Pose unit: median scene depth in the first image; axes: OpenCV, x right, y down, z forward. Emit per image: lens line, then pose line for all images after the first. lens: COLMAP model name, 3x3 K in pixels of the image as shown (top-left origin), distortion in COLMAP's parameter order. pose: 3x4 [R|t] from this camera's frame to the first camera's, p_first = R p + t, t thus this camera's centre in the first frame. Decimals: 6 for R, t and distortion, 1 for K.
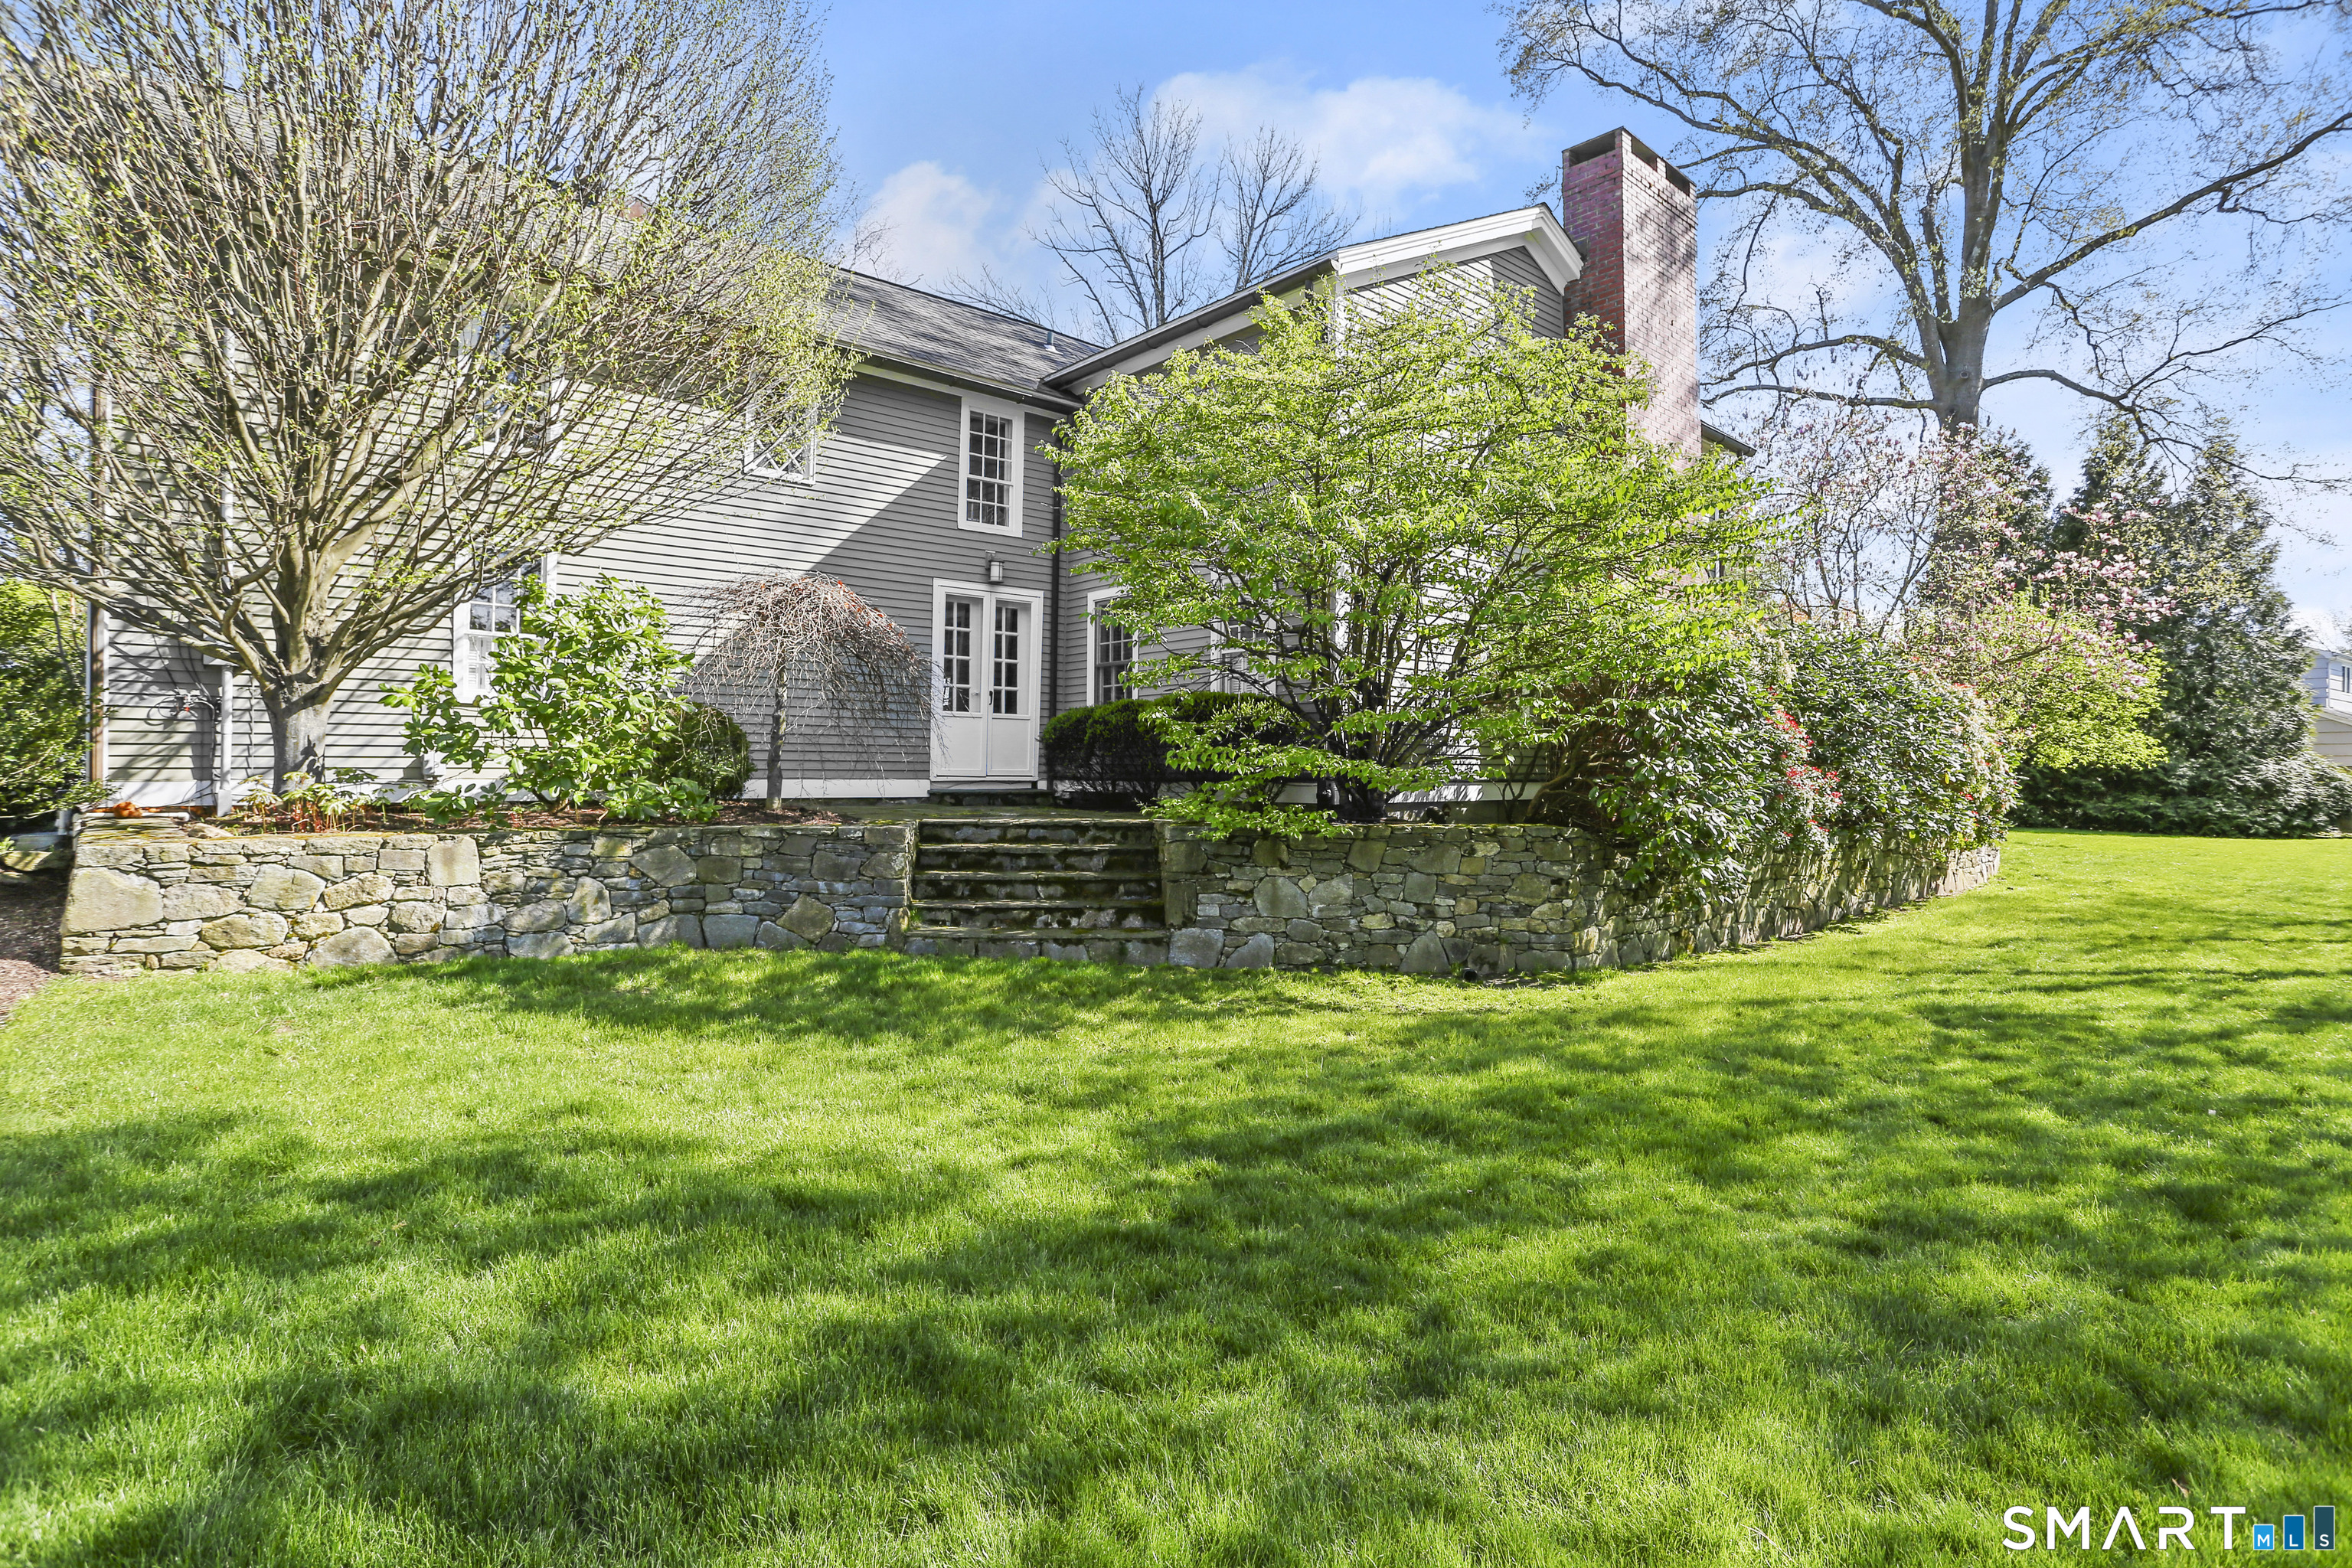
lens RADIAL K [[1147.4, 0, 1176.0], [0, 1147.4, 784.0], [0, 0, 1]] dist [-0.073229, 0.021960]
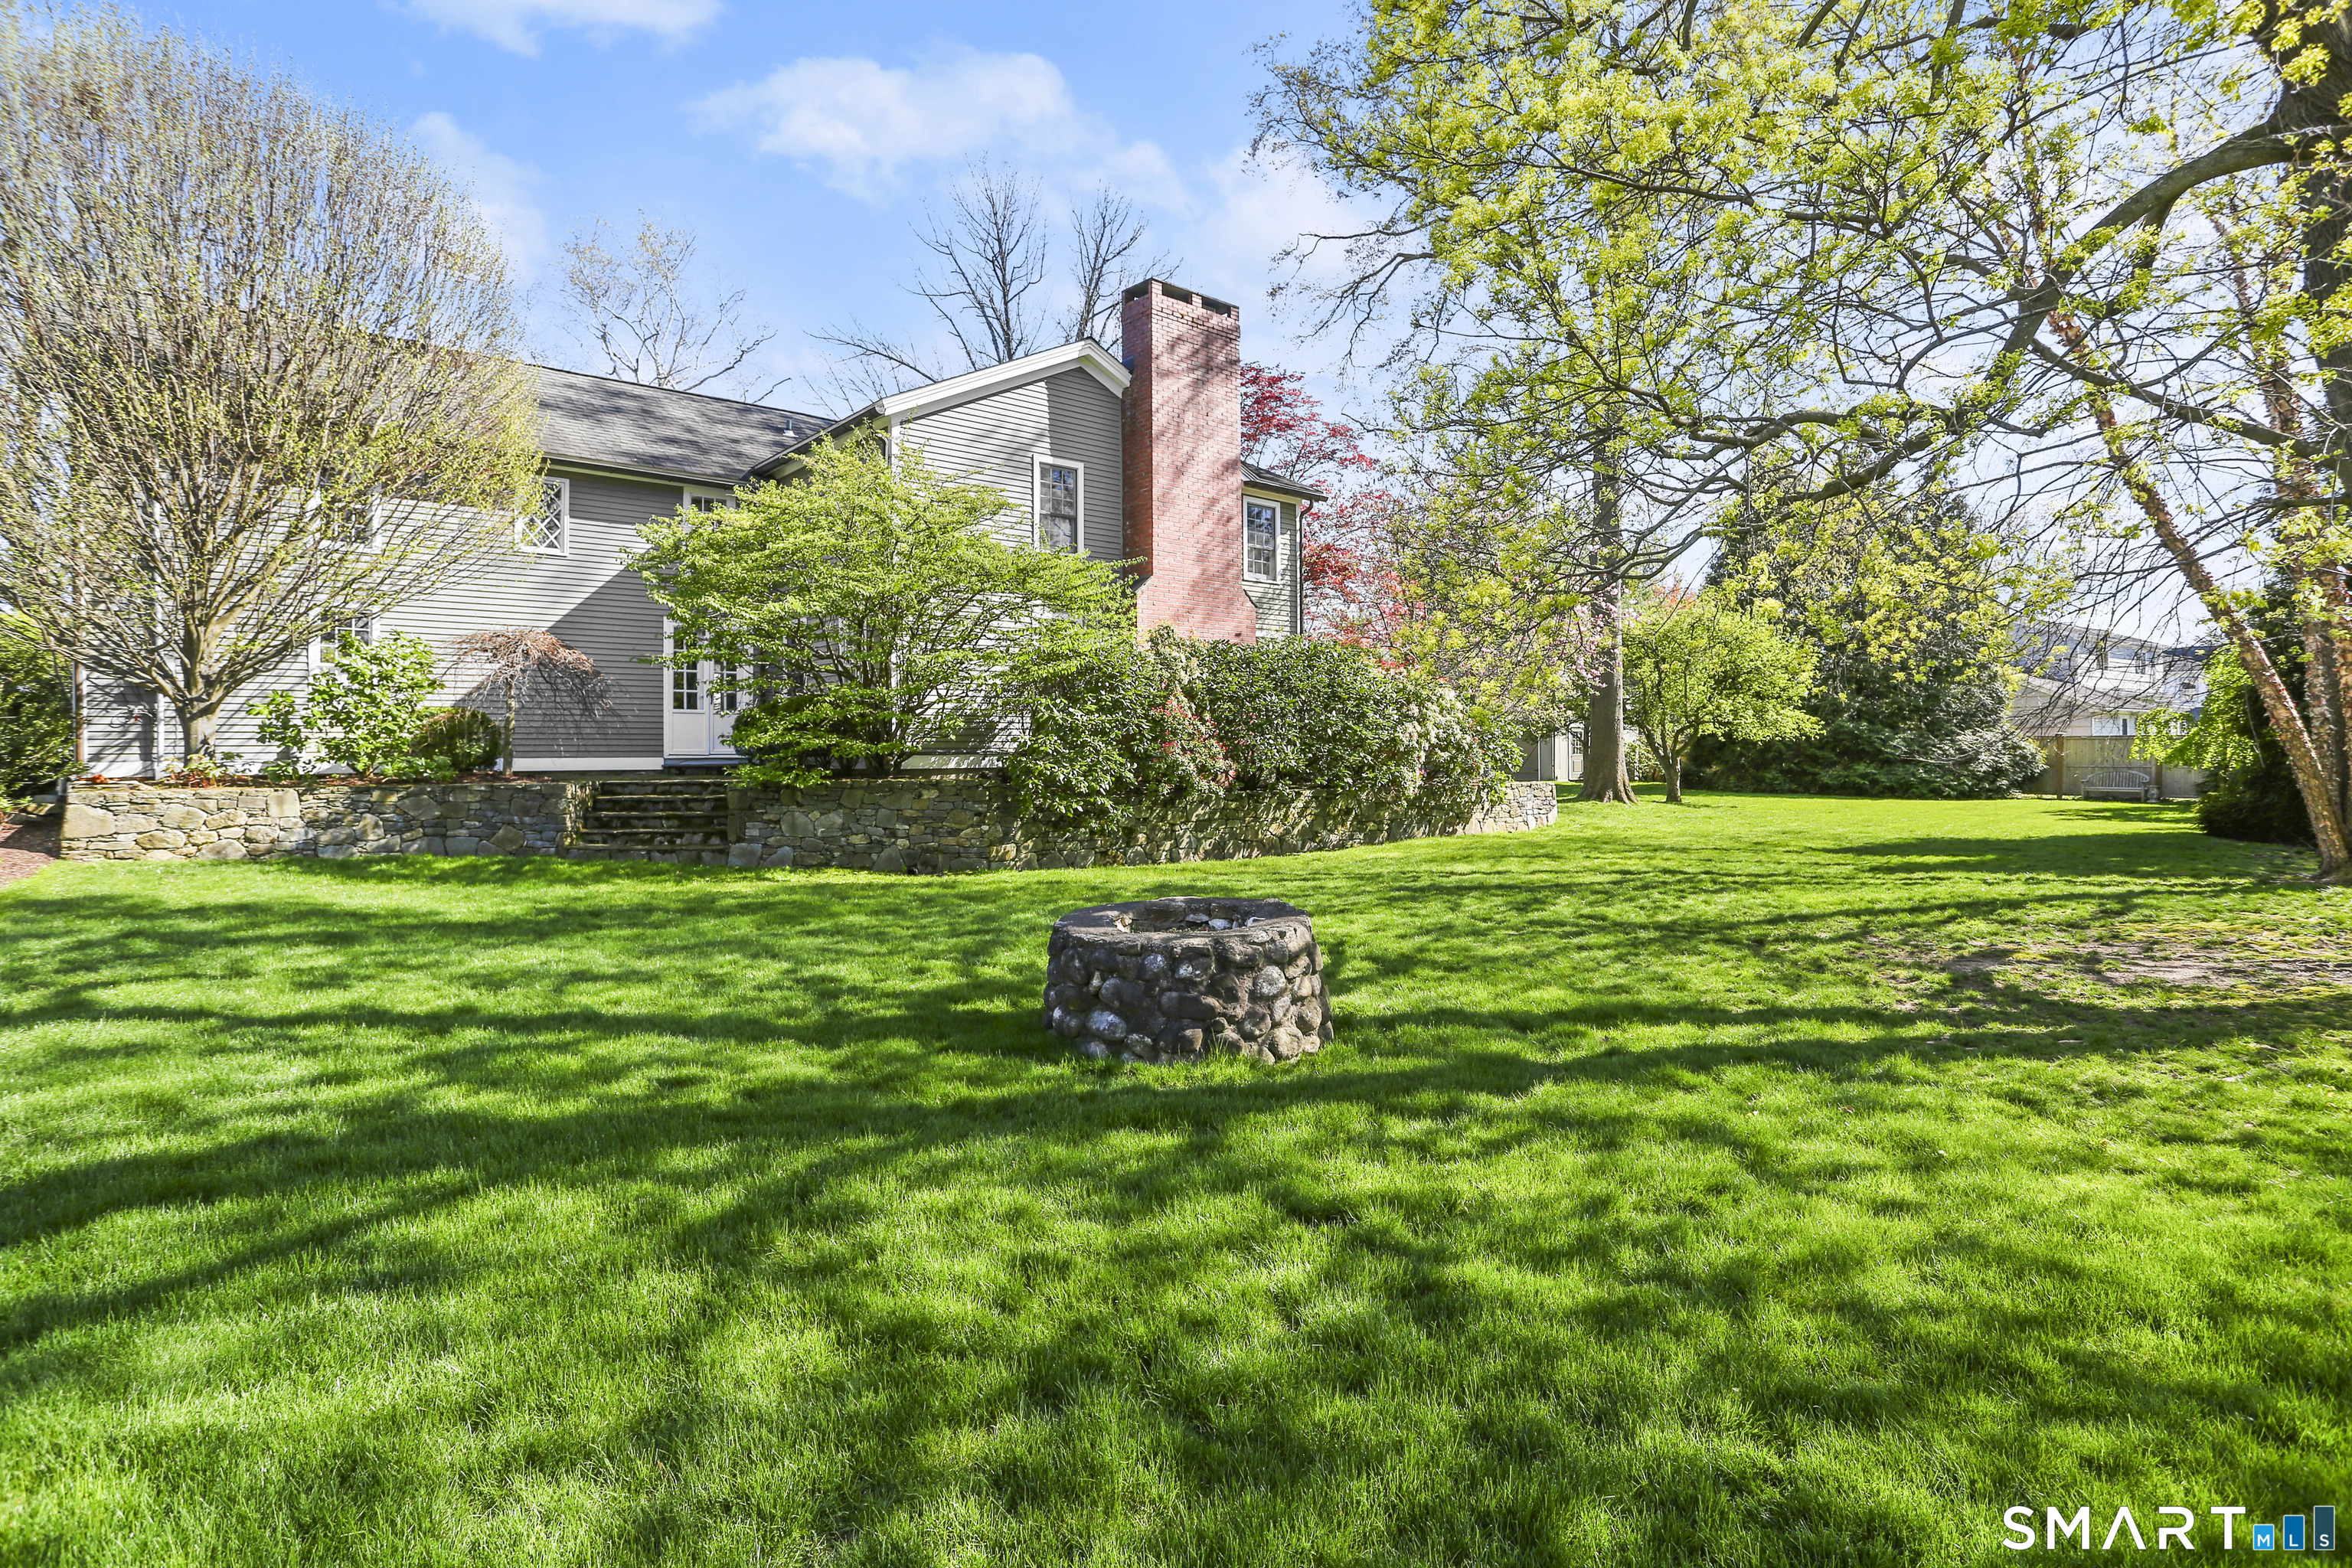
lens RADIAL K [[1147.4, 0, 1176.0], [0, 1147.4, 784.0], [0, 0, 1]] dist [-0.073229, 0.021960]
pose [[0.999929, -0.011909, 0.000769, 0.683361], [0.011897, 0.999841, 0.013274, 0.029123], [-0.000927, -0.013264, 0.999912, -0.666594]]
